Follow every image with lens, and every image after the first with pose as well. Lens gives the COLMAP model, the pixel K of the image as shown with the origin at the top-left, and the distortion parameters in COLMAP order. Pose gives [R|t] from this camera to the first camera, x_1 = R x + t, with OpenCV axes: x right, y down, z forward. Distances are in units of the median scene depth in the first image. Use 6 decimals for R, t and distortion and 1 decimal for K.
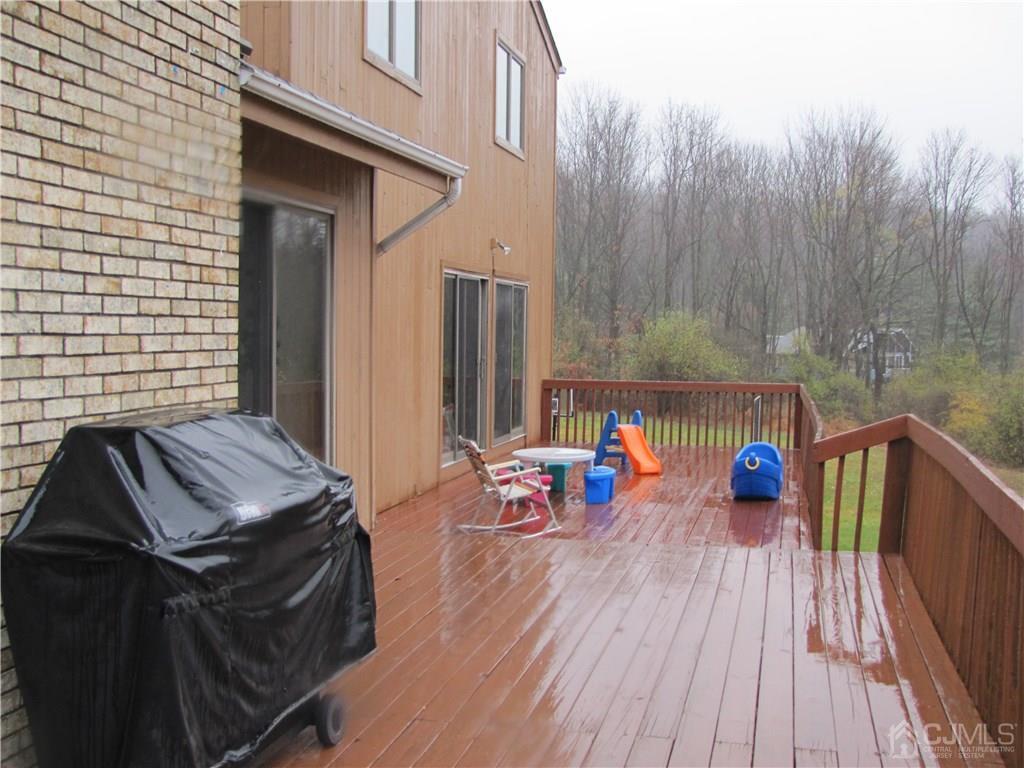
lens RADIAL K [[1136.0, 0, 512.3], [0, 1136.0, 383.9], [0, 0, 1]] dist [-0.069499, 0.000000]
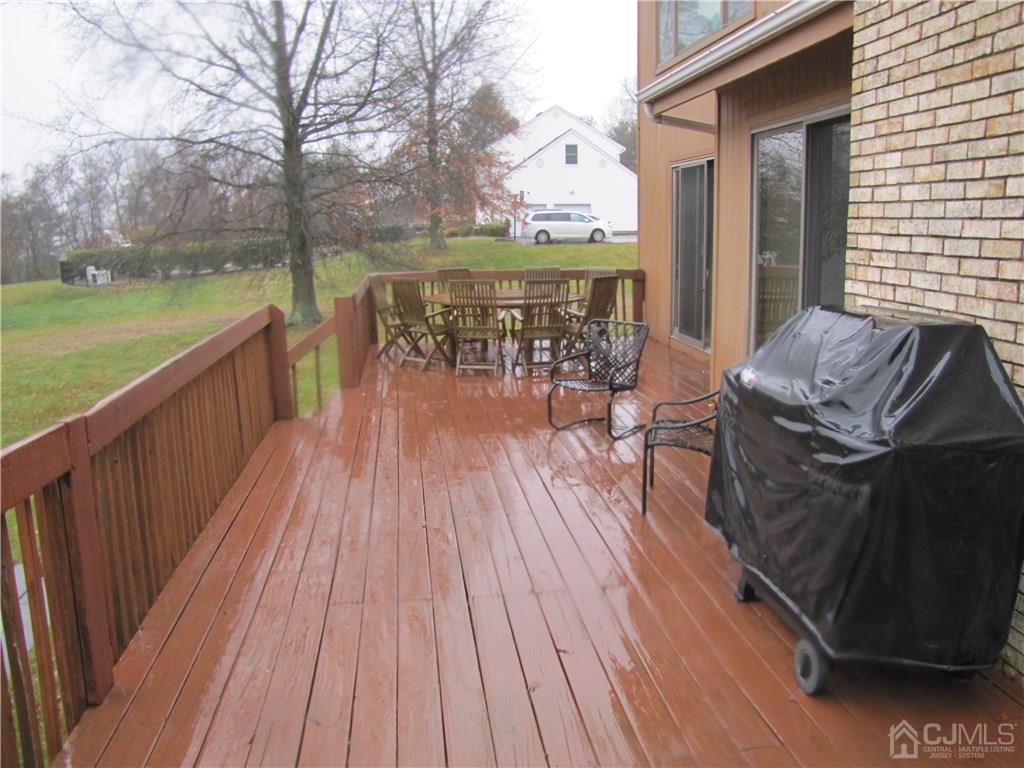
lens RADIAL K [[851.8, 0, 512.7], [0, 851.8, 382.4], [0, 0, 1]] dist [-0.103525, 0.019110]
pose [[-0.946010, 0.068904, -0.316730, 0.289209], [-0.004060, 0.974549, 0.224137, -0.084624], [0.324113, 0.213322, -0.921653, 1.628406]]
